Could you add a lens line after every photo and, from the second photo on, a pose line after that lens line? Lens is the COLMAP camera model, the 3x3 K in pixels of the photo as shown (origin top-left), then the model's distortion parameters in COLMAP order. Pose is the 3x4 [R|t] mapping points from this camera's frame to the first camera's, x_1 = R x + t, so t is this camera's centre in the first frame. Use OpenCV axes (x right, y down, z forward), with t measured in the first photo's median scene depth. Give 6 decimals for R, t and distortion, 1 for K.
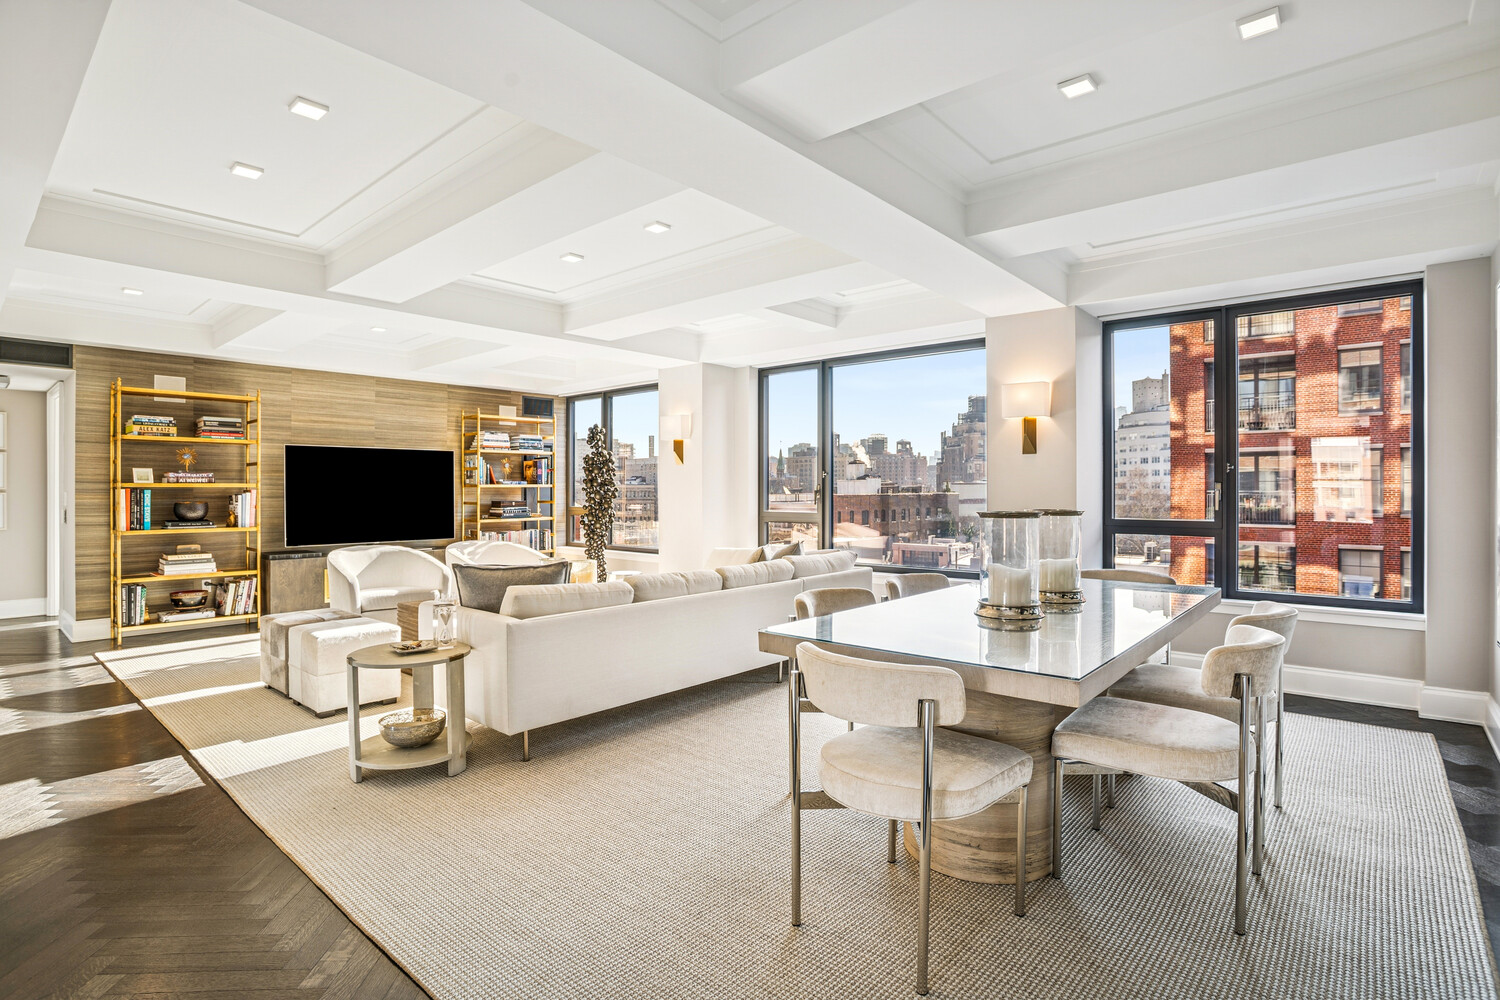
lens RADIAL K [[729.5, 0, 748.4], [0, 729.5, 503.2], [0, 0, 1]] dist [-0.048401, 0.007778]
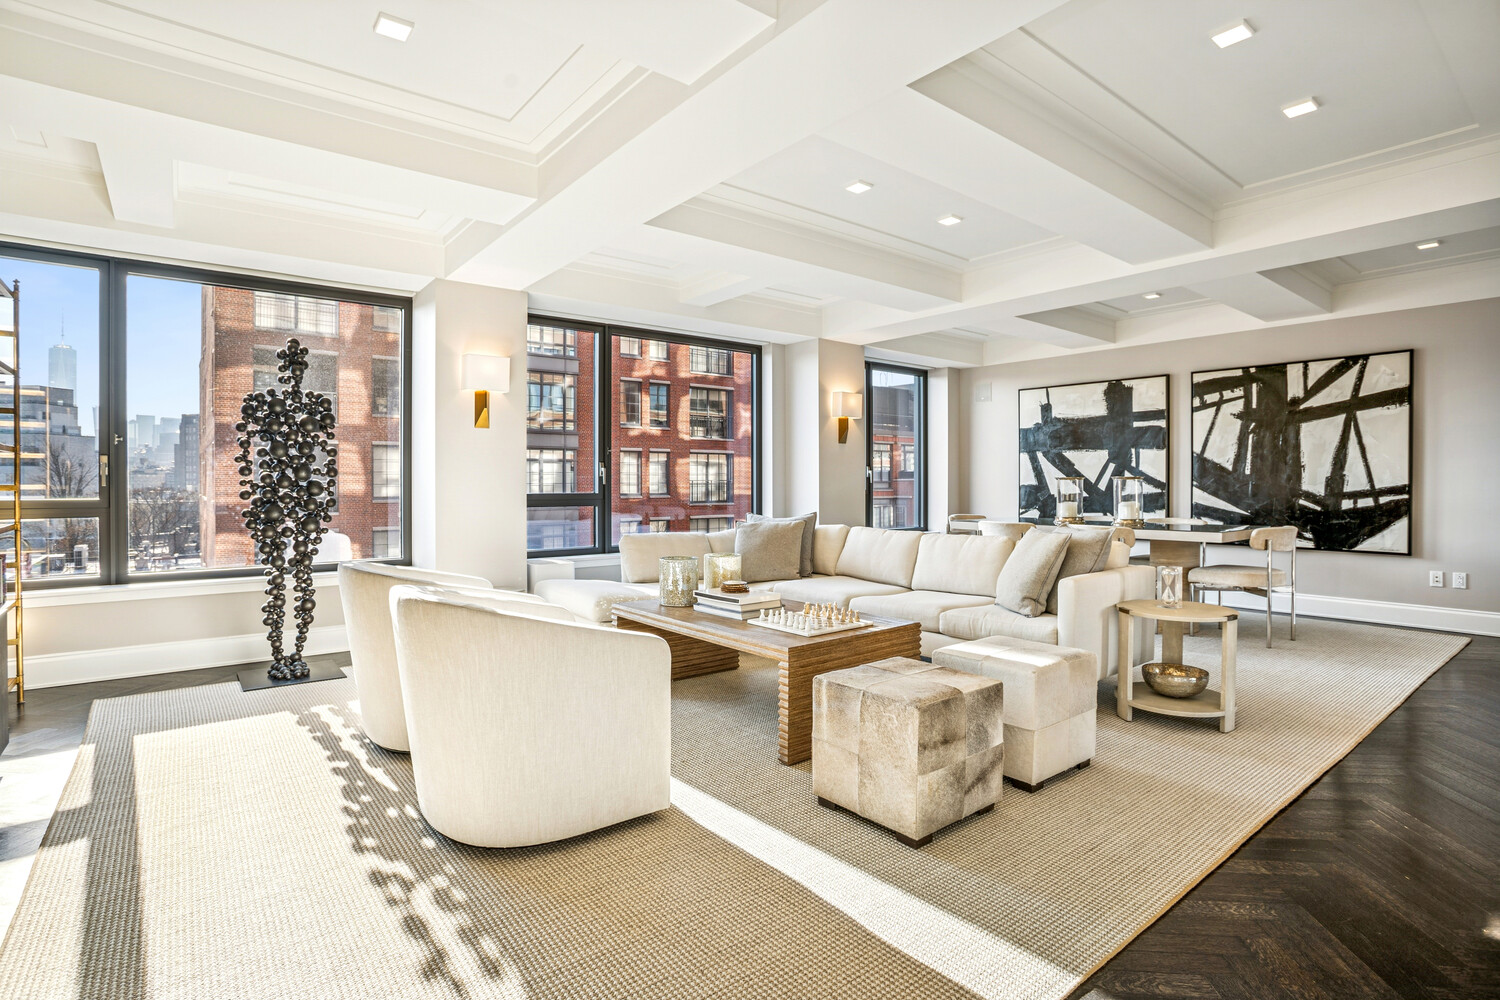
lens RADIAL K [[729.5, 0, 752.9], [0, 729.5, 485.7], [0, 0, 1]] dist [-0.048401, 0.007778]
pose [[0.186901, -0.006617, 0.982356, -0.699483], [0.021249, 0.999771, 0.002691, 0.005399], [-0.982149, 0.020371, 0.186999, 0.613054]]
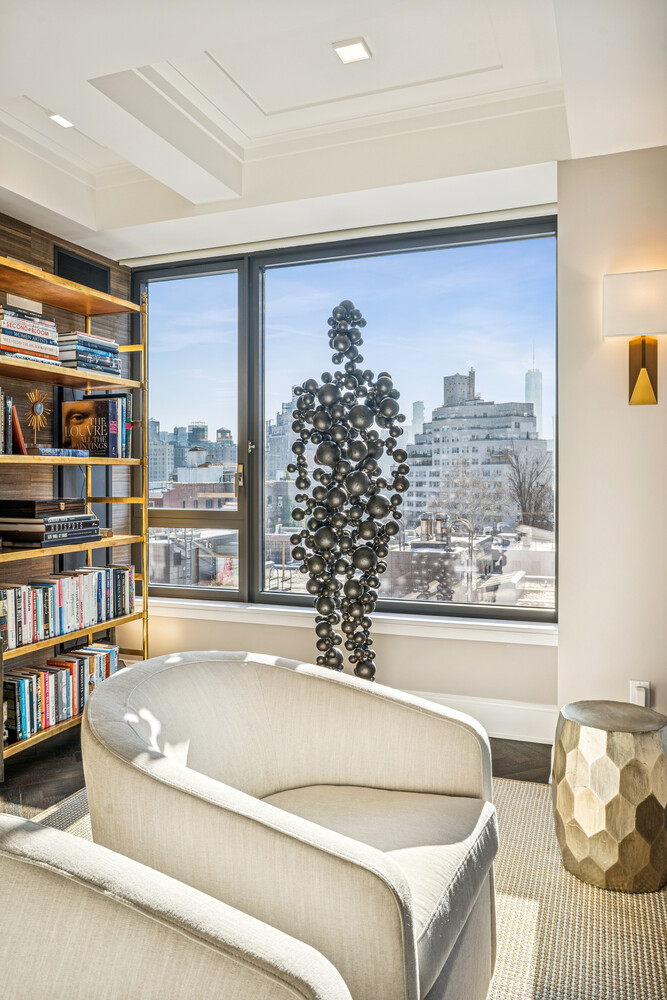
lens RADIAL K [[742.1, 0, 334.9], [0, 742.1, 484.1], [0, 0, 1]] dist [-0.026898, 0.001230]
pose [[0.939297, -0.004659, 0.343075, -0.374028], [0.008183, 0.999928, -0.008823, -0.007580], [-0.343009, 0.011095, 0.939267, 0.673125]]
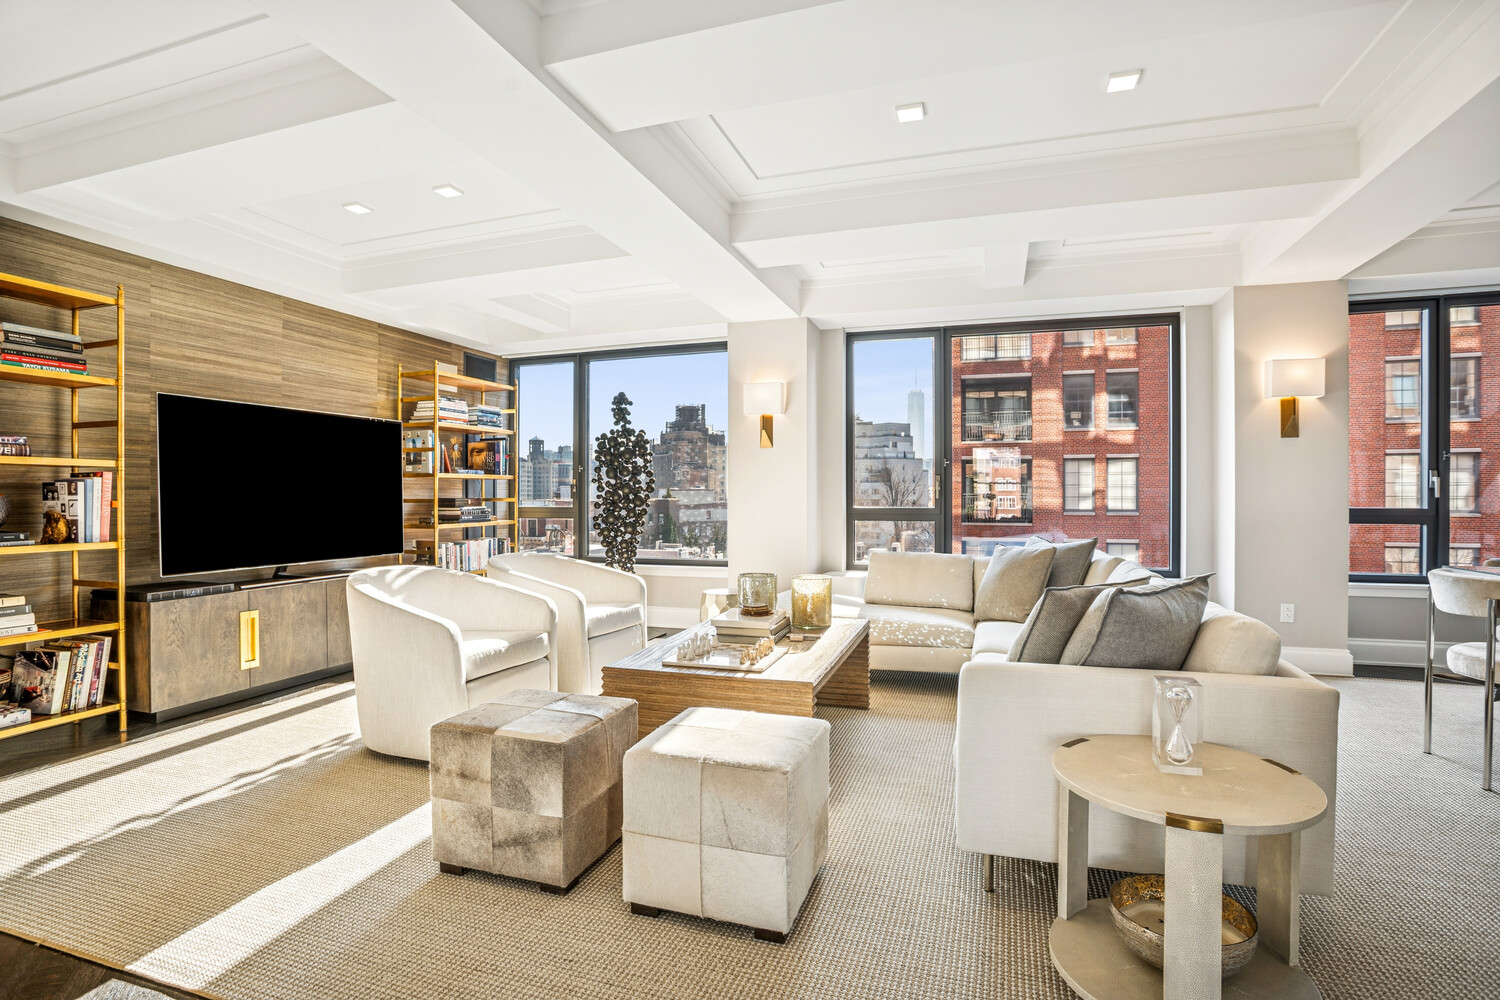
lens RADIAL K [[729.5, 0, 747.6], [0, 729.5, 496.6], [0, 0, 1]] dist [-0.048401, 0.007778]
pose [[0.924517, -0.001564, 0.381137, -0.396785], [0.008354, 0.999834, -0.016162, 0.010758], [-0.381049, 0.018126, 0.924377, 0.291508]]
